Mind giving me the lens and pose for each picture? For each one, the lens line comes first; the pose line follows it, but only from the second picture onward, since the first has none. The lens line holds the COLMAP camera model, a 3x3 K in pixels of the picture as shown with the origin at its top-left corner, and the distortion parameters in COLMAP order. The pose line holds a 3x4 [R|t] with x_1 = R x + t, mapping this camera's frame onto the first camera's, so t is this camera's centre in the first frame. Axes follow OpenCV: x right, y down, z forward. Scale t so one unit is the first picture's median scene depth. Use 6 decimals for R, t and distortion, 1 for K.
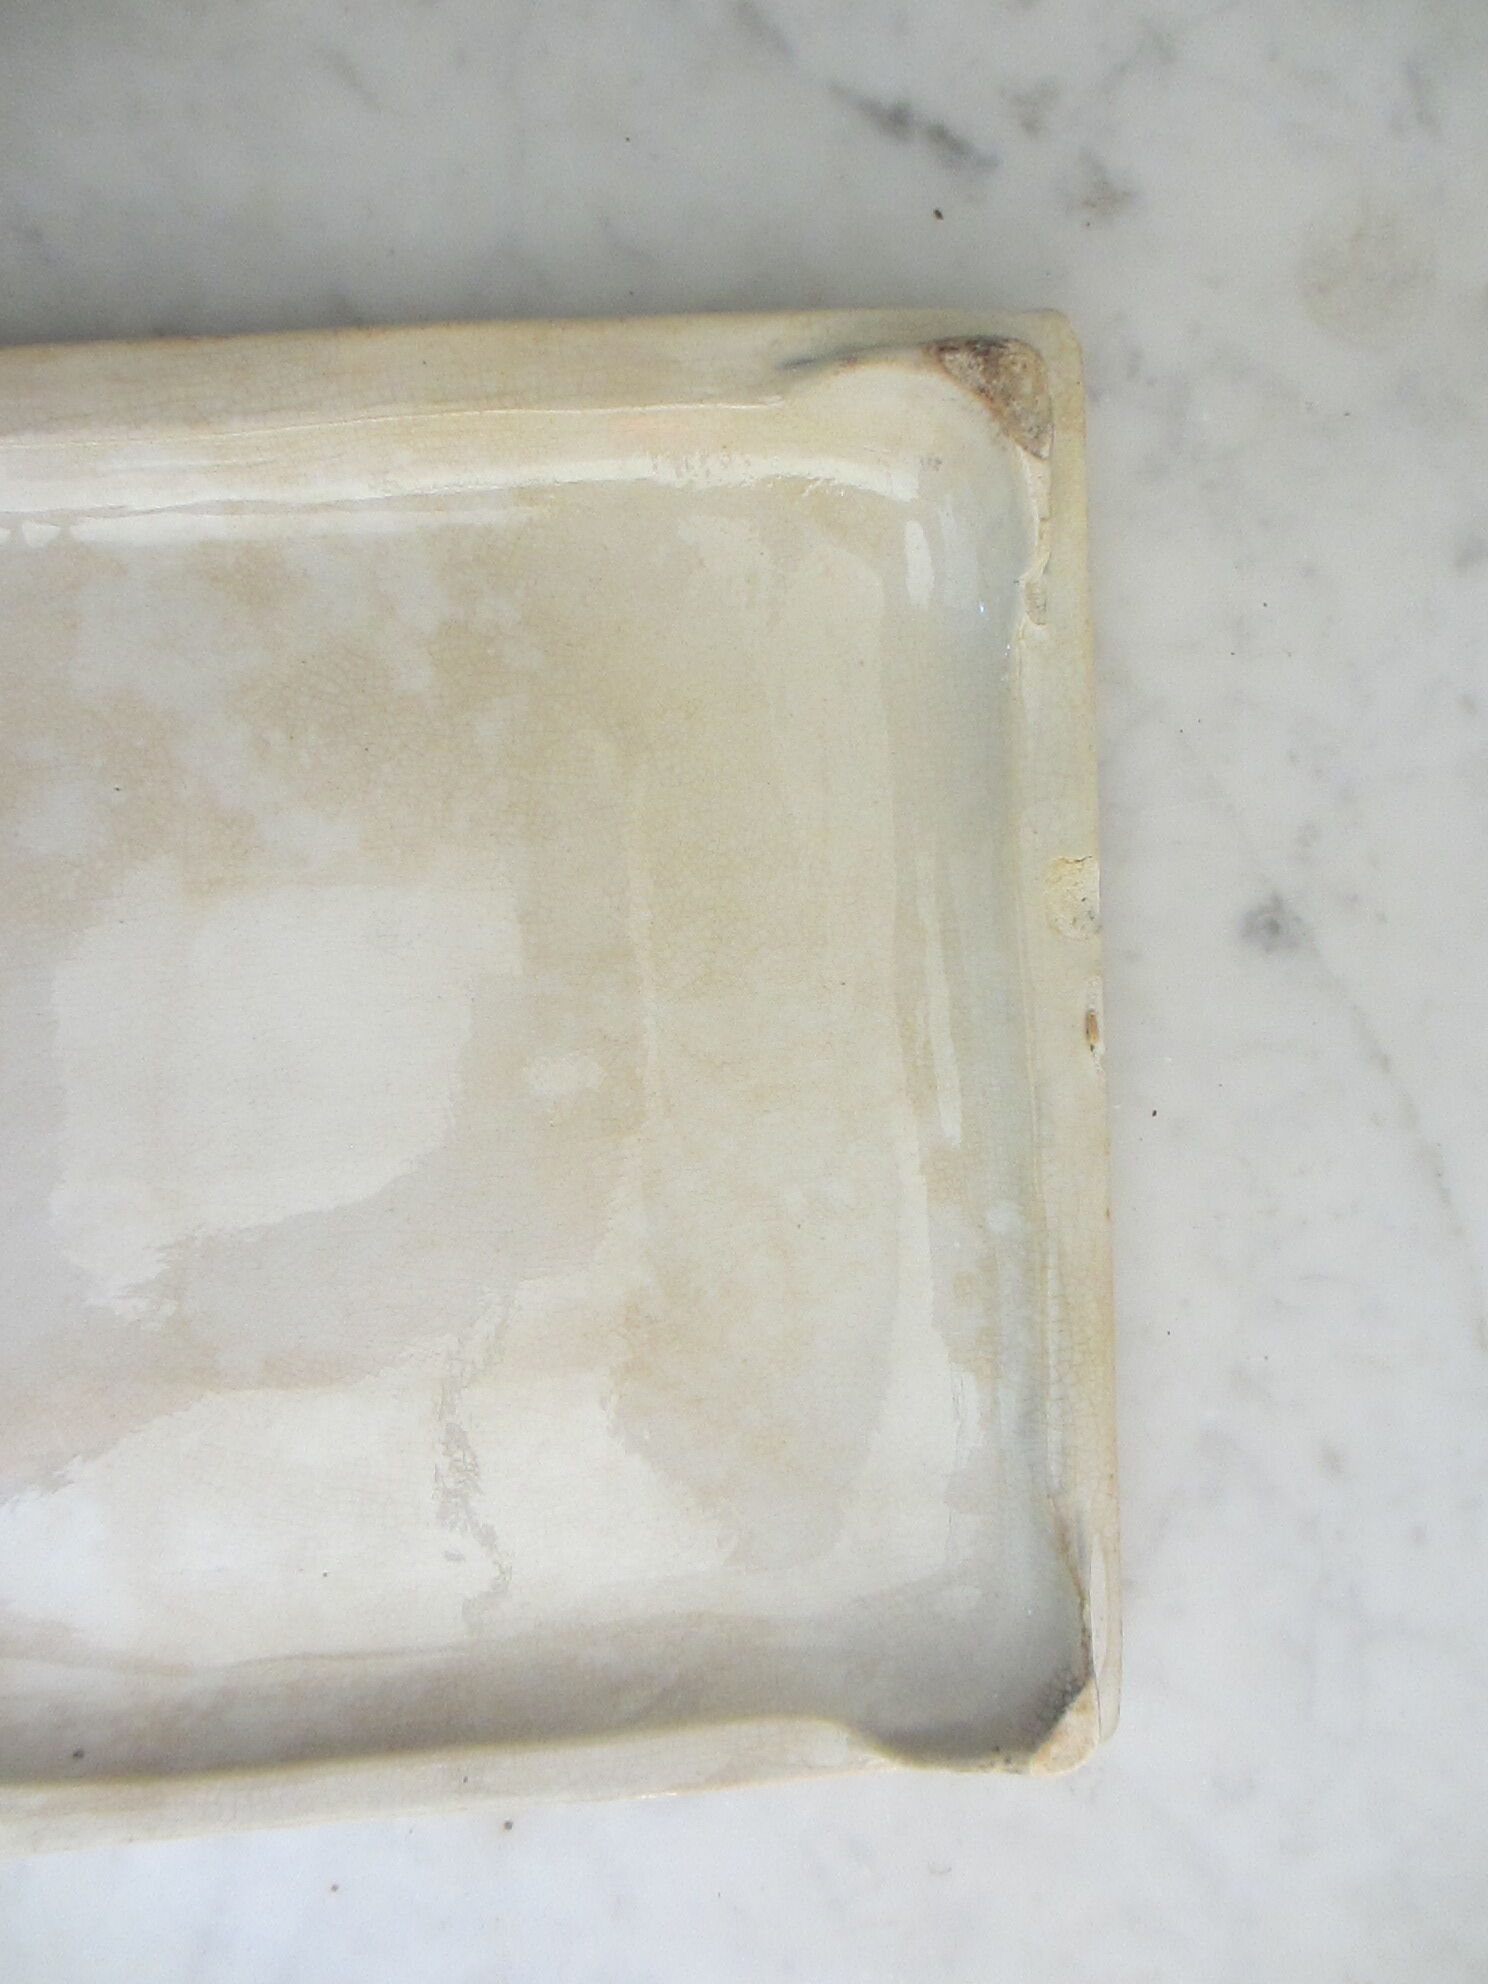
lens RADIAL K [[1635.5, 0, 744.0], [0, 1635.5, 992.0], [0, 0, 1]] dist [-0.076811, 0.036012]
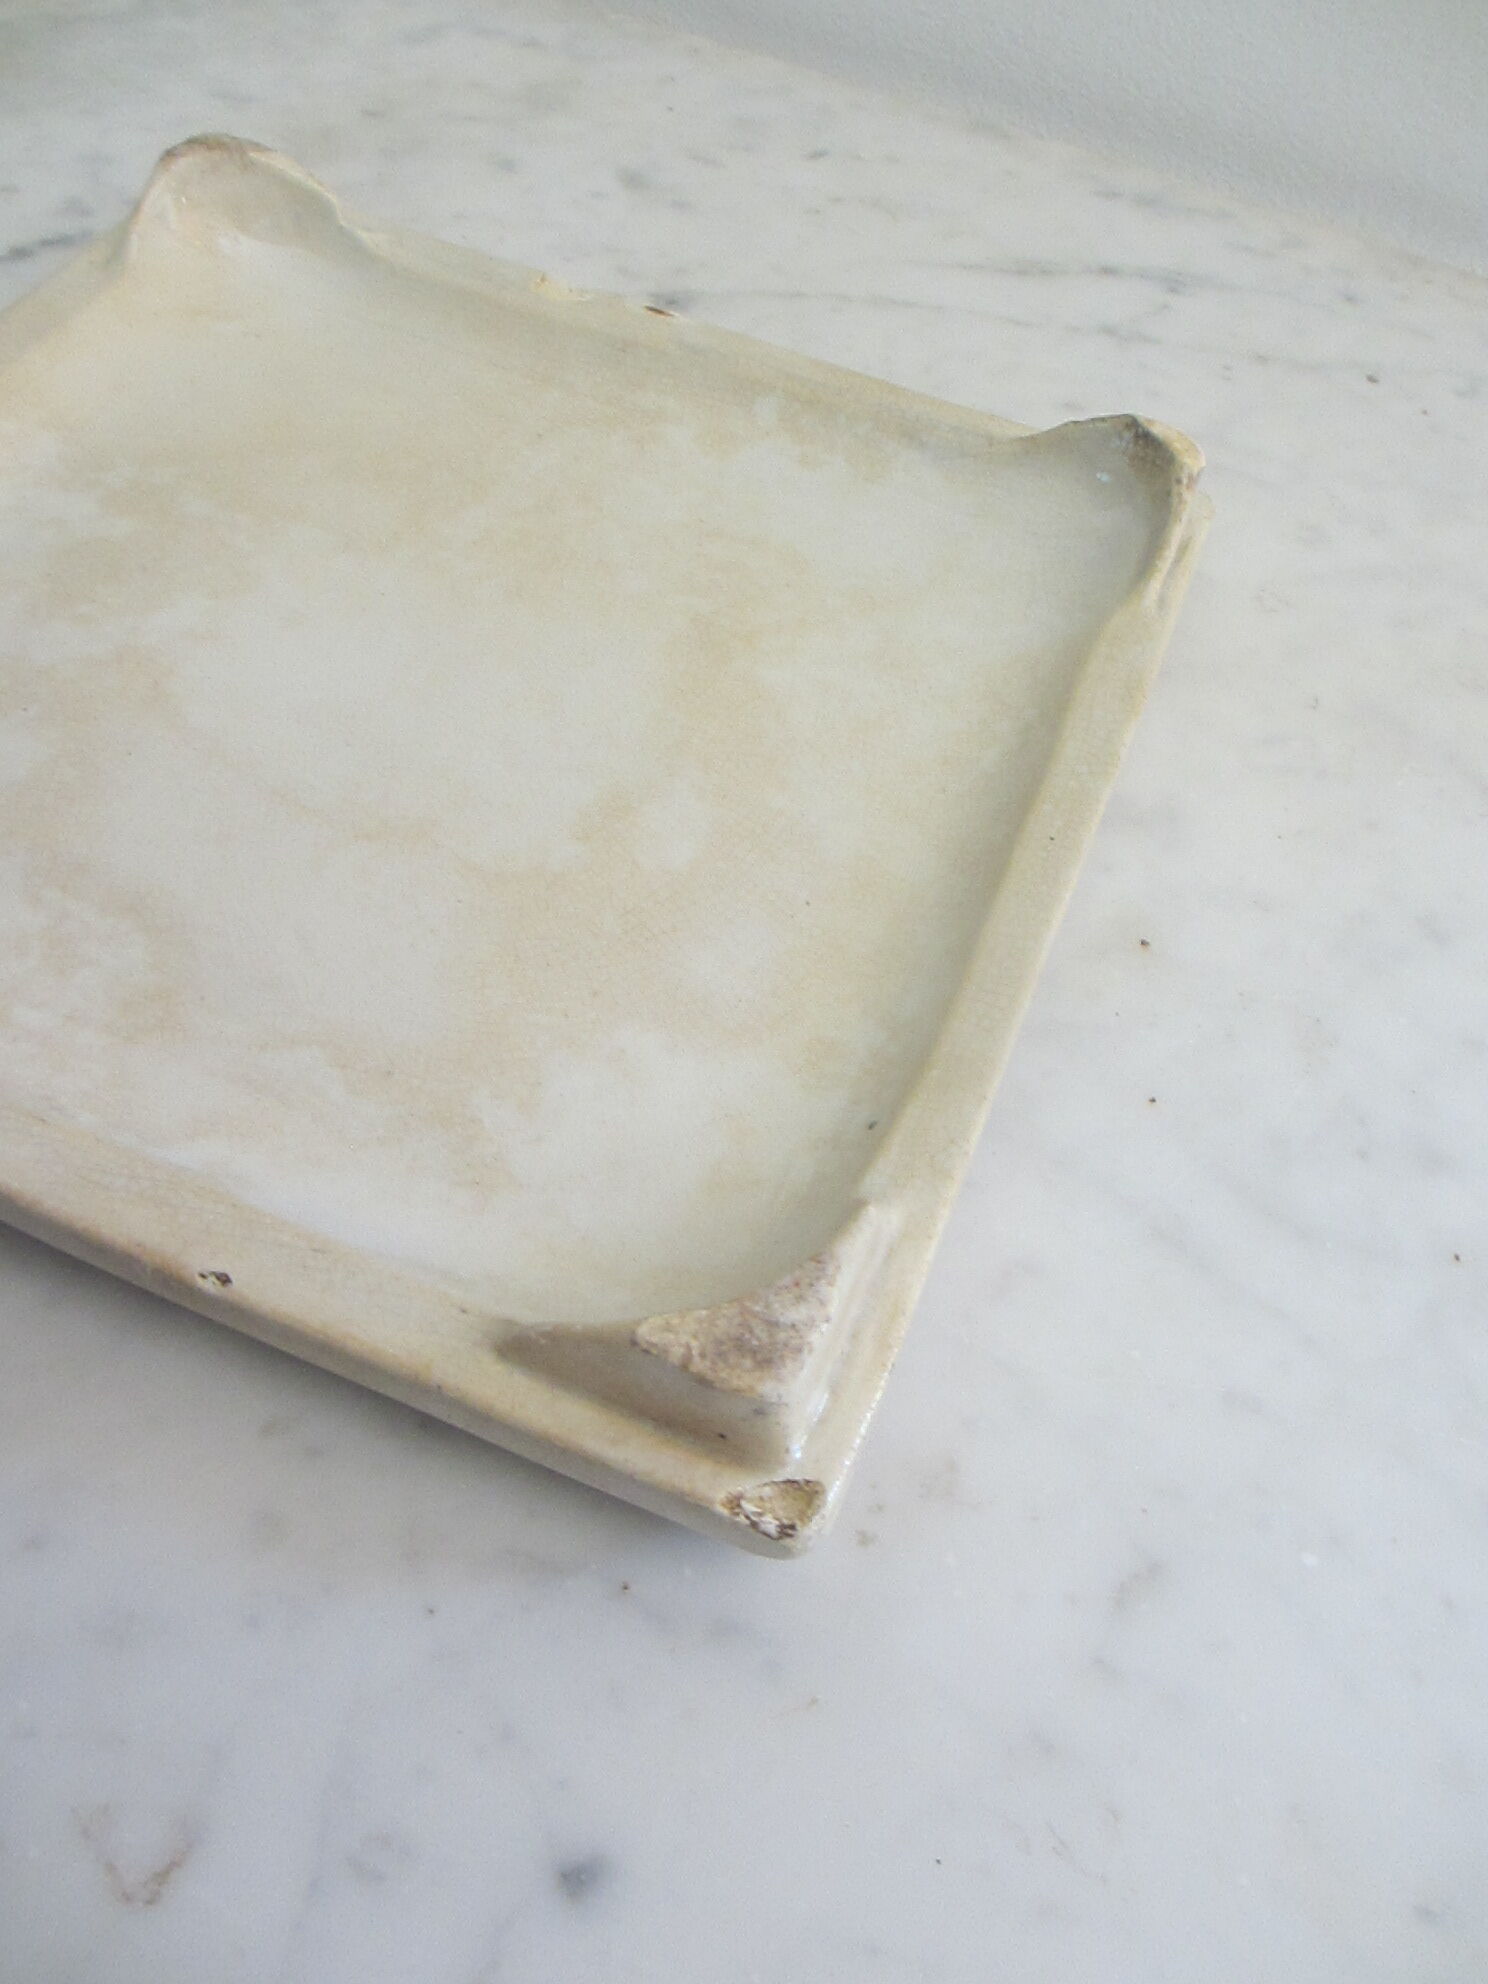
lens RADIAL K [[1635.5, 0, 744.0], [0, 1635.5, 992.0], [0, 0, 1]] dist [-0.076811, 0.036012]
pose [[0.431741, -0.742394, 0.512300, -0.817183], [0.901989, 0.357807, -0.241640, 0.584107], [-0.003913, 0.566414, 0.824111, 0.230367]]
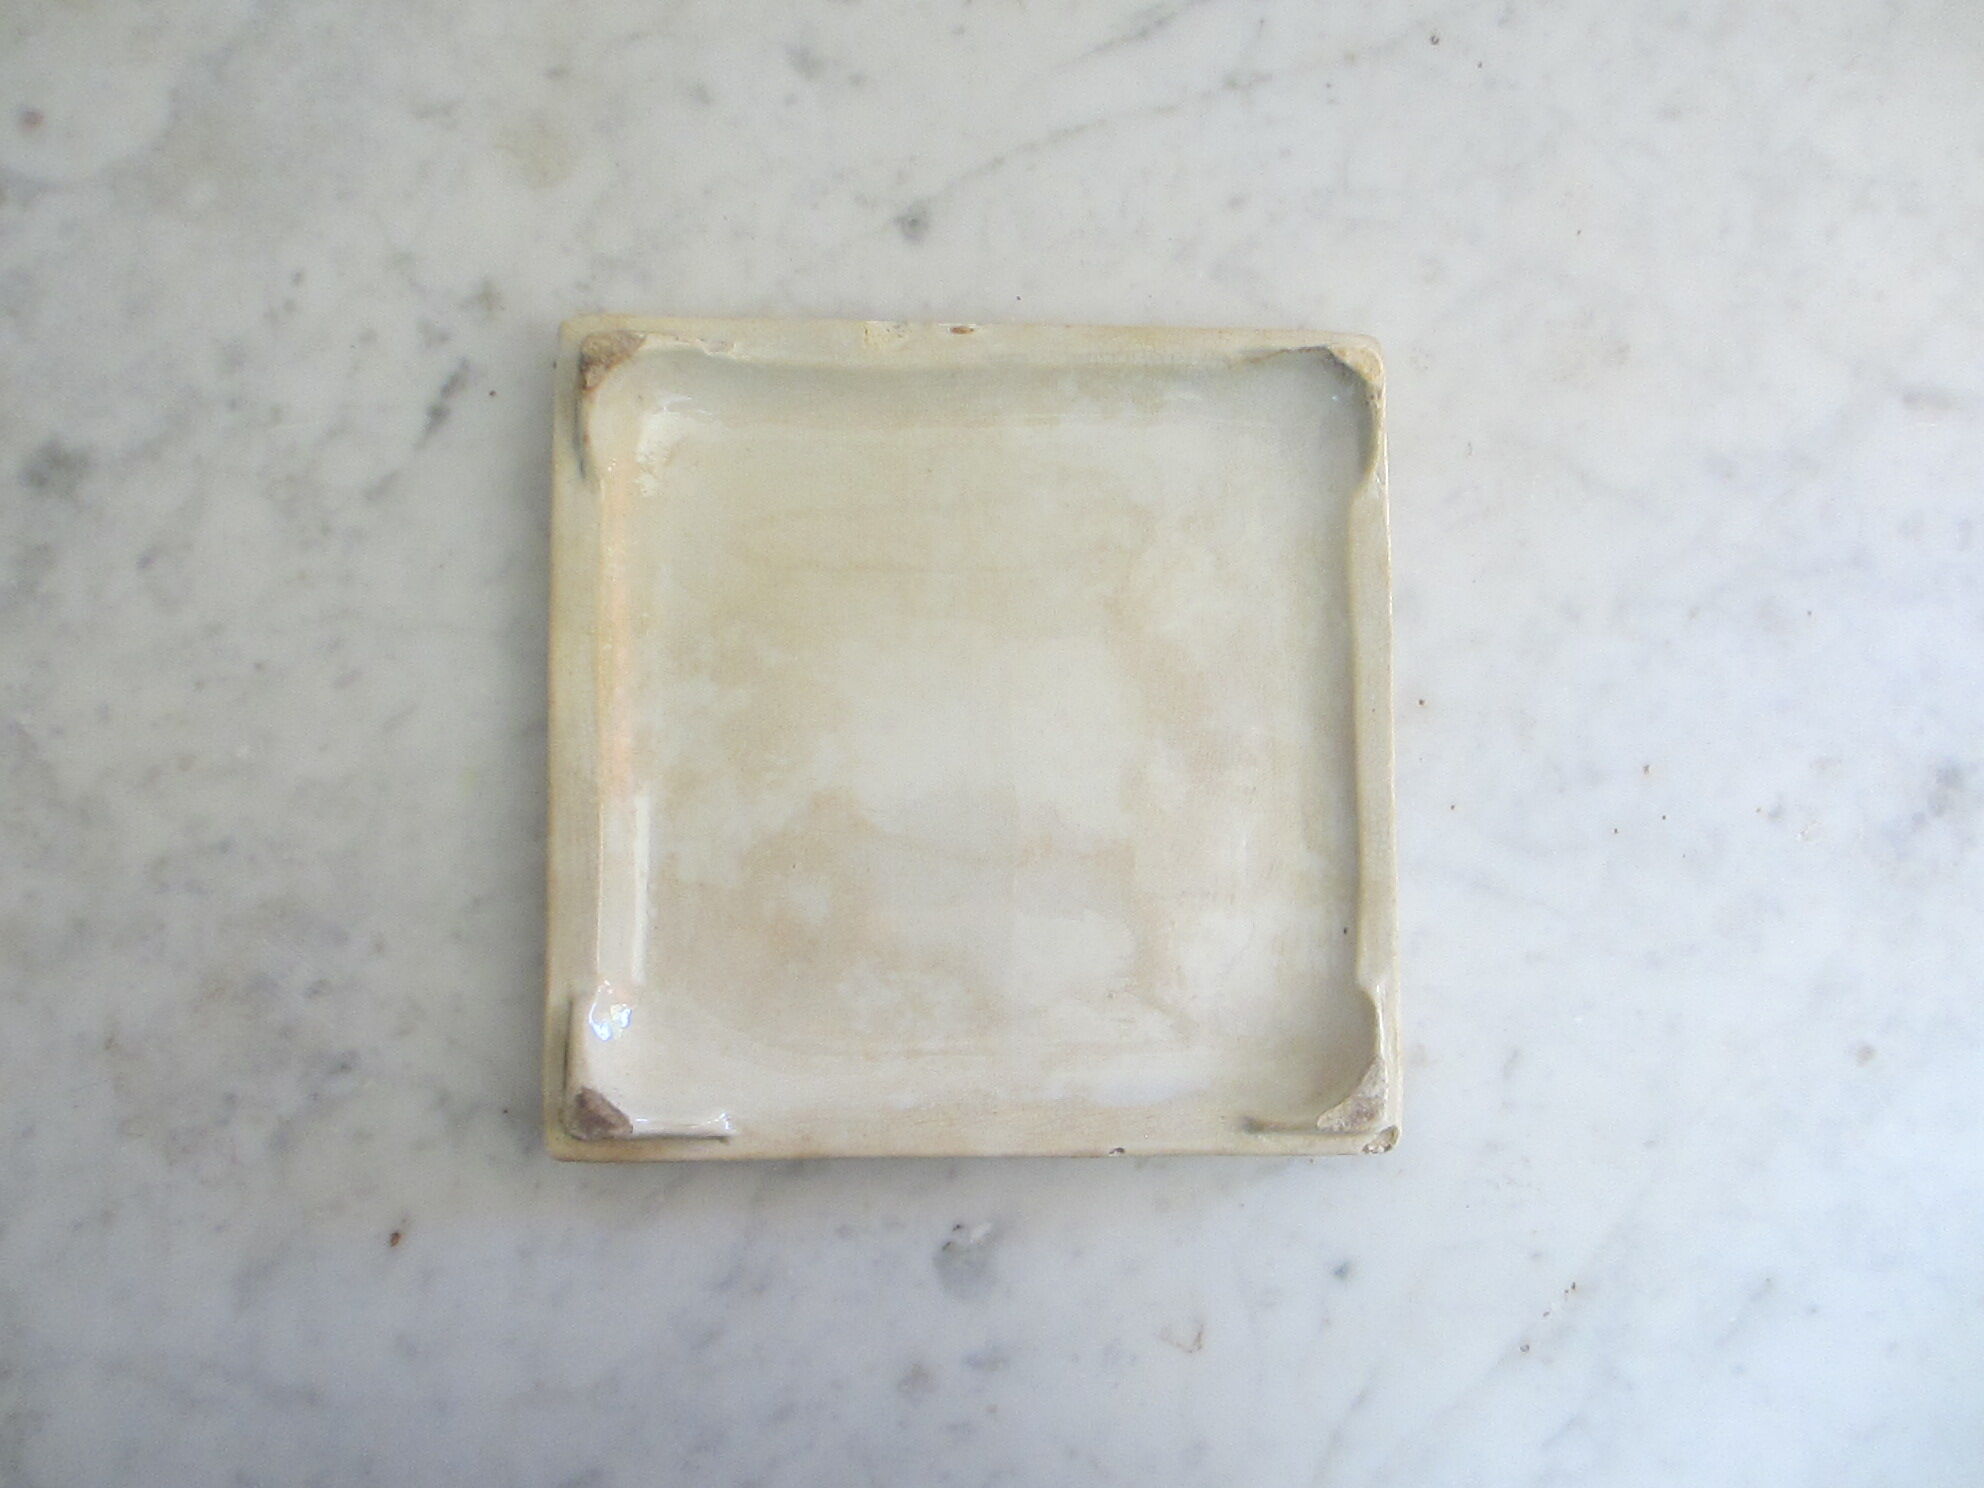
lens RADIAL K [[1635.5, 0, 992.0], [0, 1635.5, 744.0], [0, 0, 1]] dist [-0.076811, 0.036012]
pose [[0.057145, -0.998346, -0.006244, -0.218598], [0.998236, 0.057237, -0.015768, 0.107209], [0.016099, -0.005331, 0.999856, -0.754573]]
